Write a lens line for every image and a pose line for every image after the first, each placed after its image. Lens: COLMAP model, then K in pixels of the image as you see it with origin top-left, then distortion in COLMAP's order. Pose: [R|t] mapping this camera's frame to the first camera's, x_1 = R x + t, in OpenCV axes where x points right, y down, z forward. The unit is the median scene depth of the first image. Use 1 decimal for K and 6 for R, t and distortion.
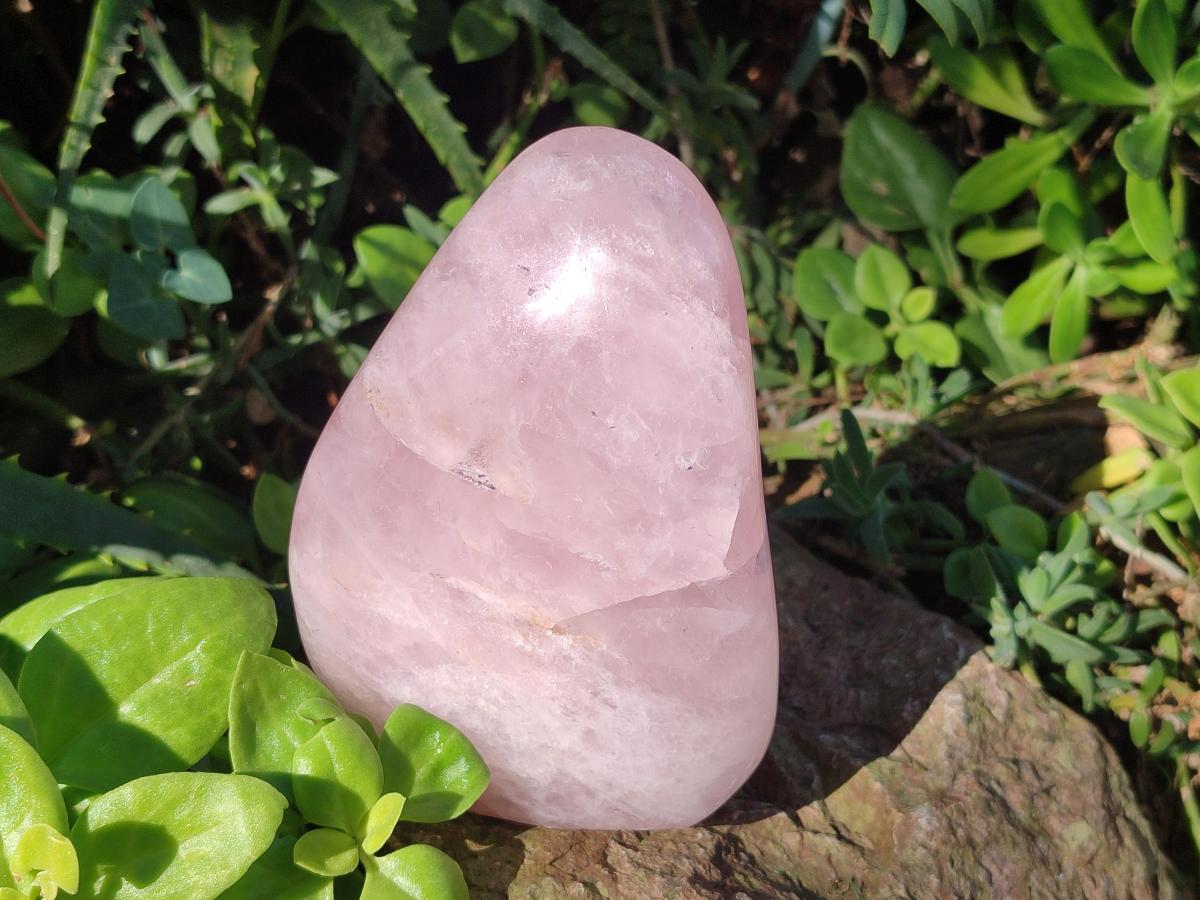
lens RADIAL K [[1762.6, 0, 600.0], [0, 1762.6, 450.0], [0, 0, 1]] dist [0.352294, -1.961297]
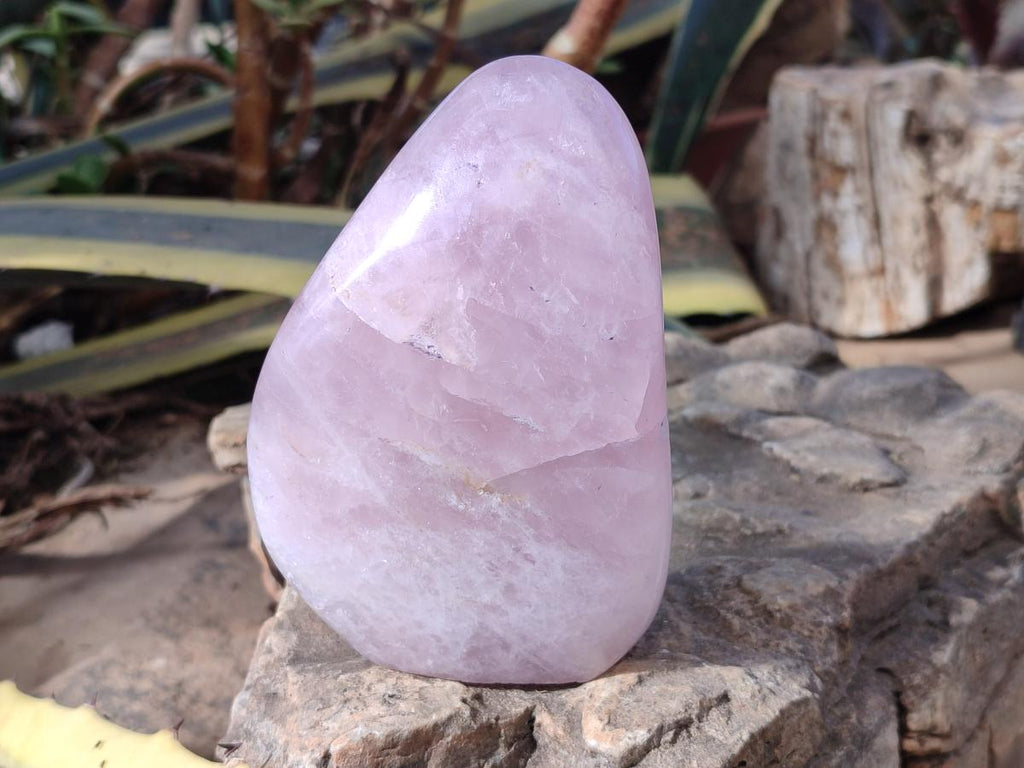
lens RADIAL K [[1504.1, 0, 512.0], [0, 1504.1, 384.0], [0, 0, 1]] dist [0.352294, -1.961297]
pose [[0.996248, 0.019168, 0.084397, -0.092690], [-0.009082, 0.992936, -0.118303, 0.149403], [-0.086069, 0.117092, 0.989384, 0.016901]]
